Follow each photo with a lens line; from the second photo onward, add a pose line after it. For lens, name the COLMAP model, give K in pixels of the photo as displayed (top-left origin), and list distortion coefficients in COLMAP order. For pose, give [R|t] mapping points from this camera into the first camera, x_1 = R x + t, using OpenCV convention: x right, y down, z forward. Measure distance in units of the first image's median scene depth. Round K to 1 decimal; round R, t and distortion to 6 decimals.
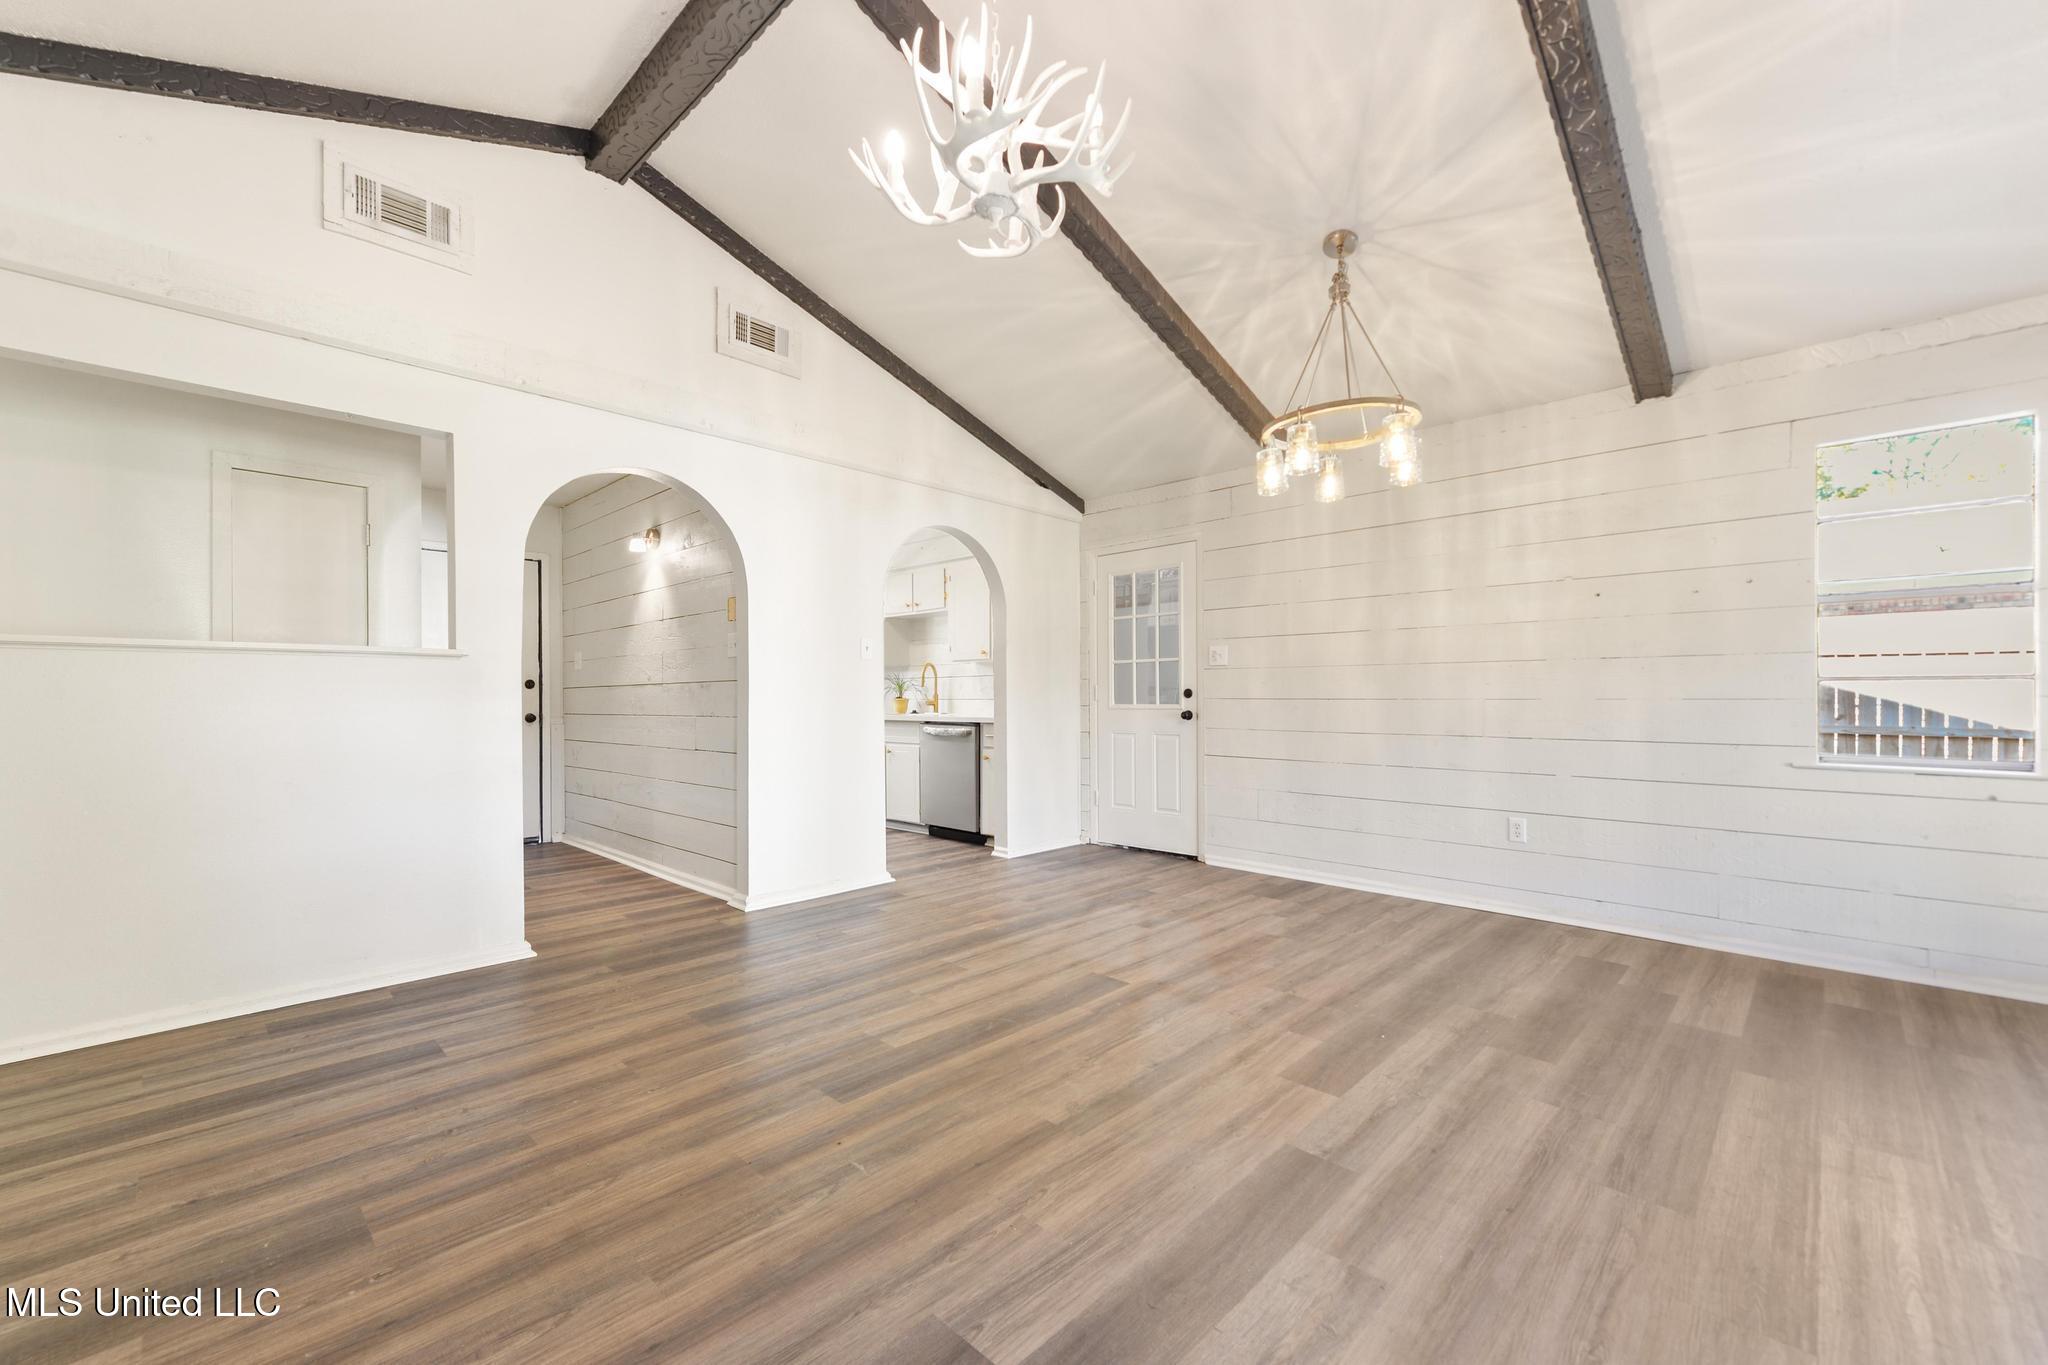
lens RADIAL K [[828.0, 0, 1011.4], [0, 828.0, 680.7], [0, 0, 1]] dist [0.002747, 0.000193]
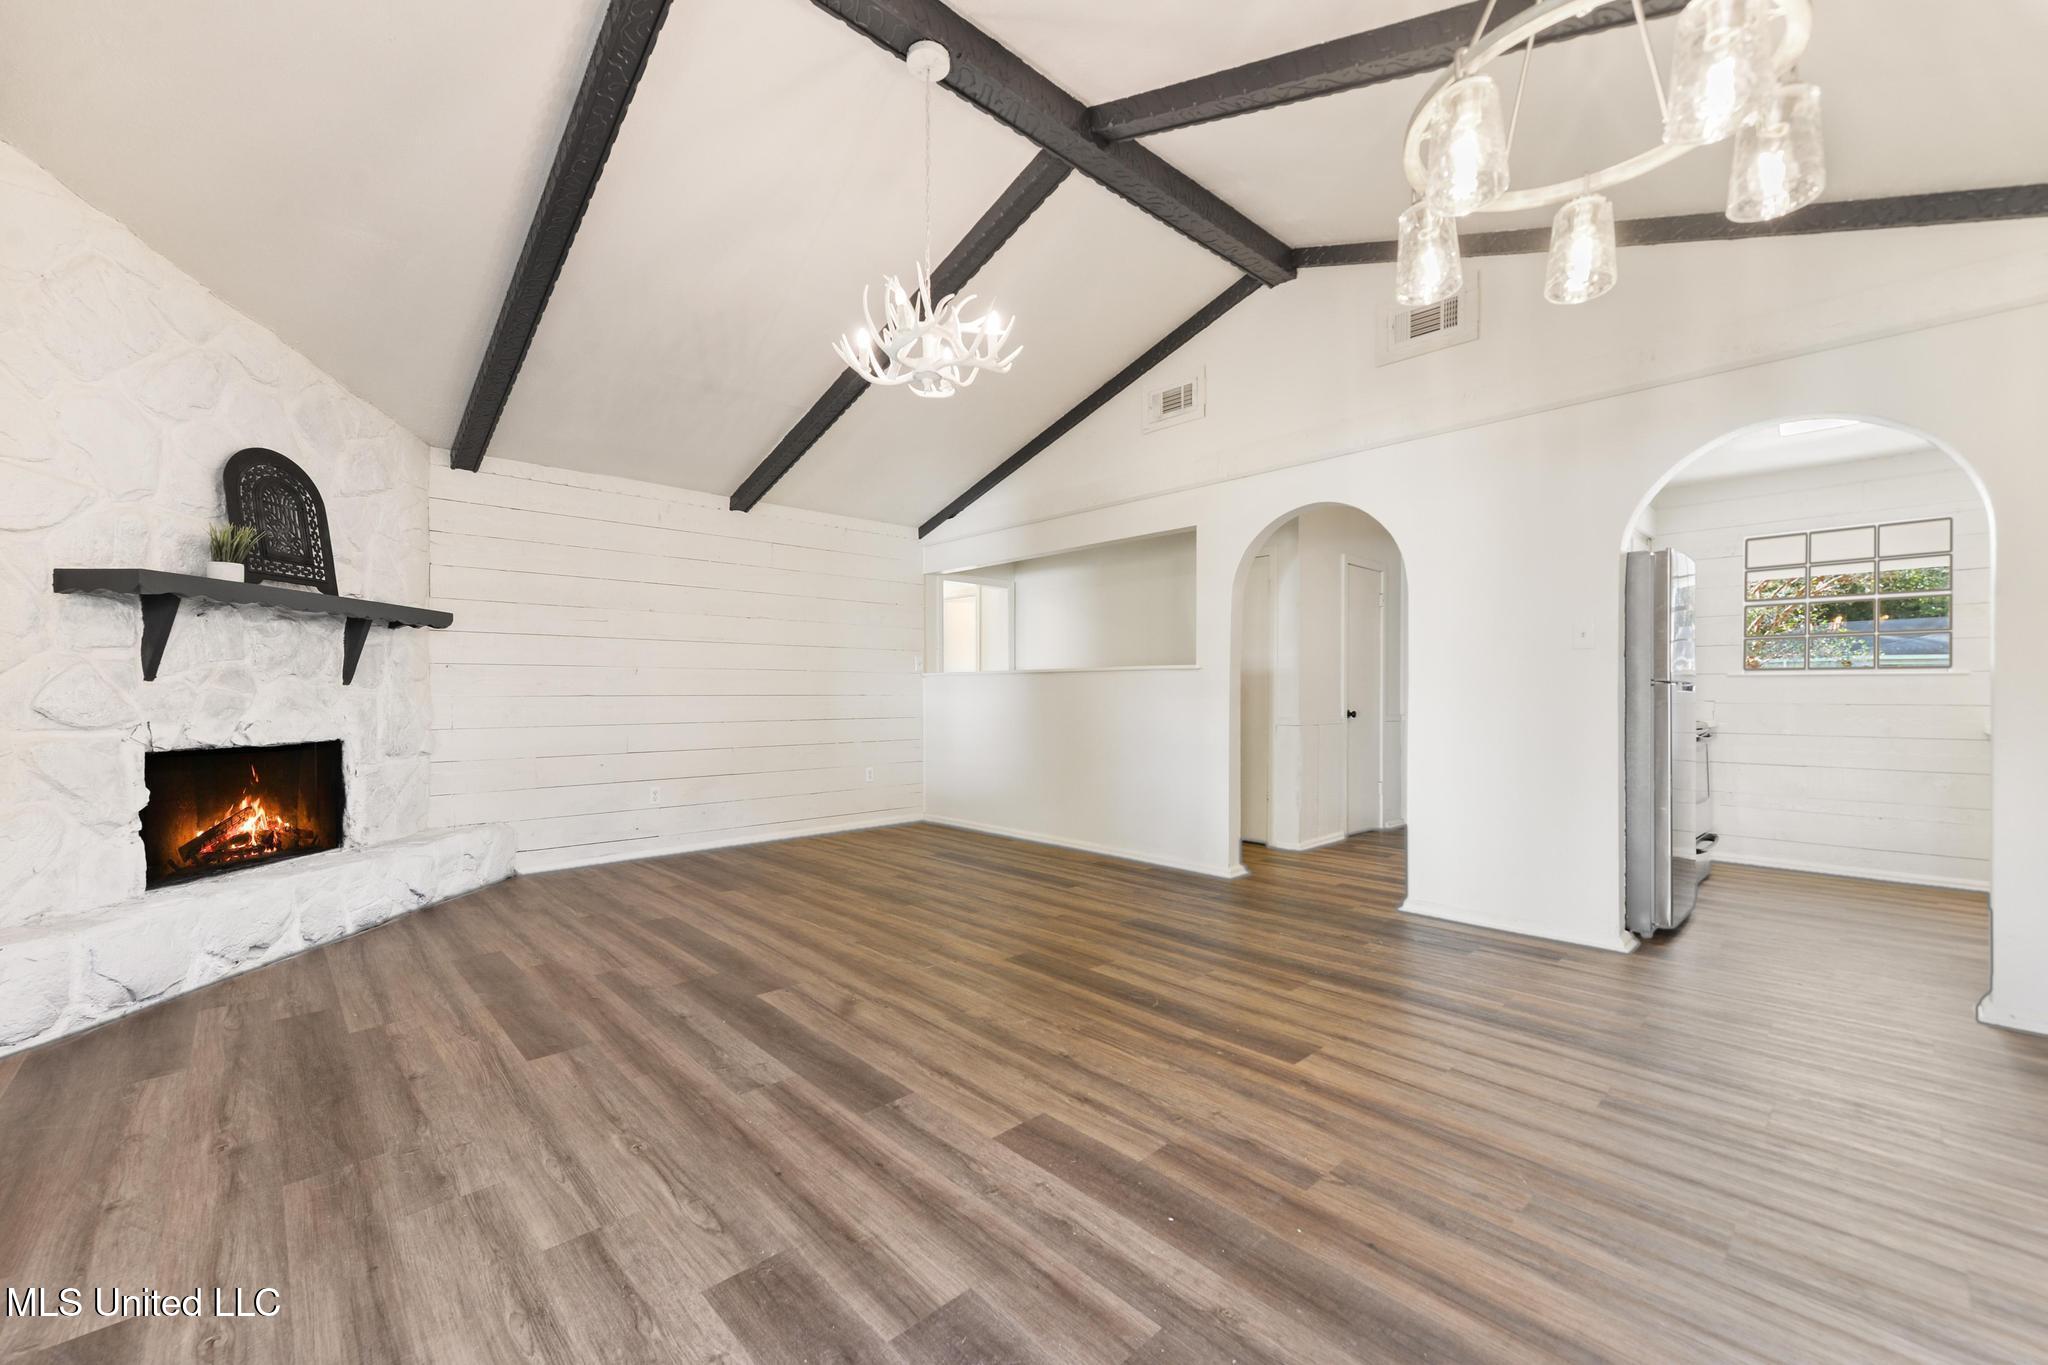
lens RADIAL K [[828.0, 0, 1012.3], [0, 828.0, 696.5], [0, 0, 1]] dist [0.002747, 0.000193]
pose [[-0.045661, 0.007398, -0.998930, 1.149478], [0.012400, 0.999900, 0.006838, 0.007581], [0.998880, -0.012074, -0.045748, 0.941705]]
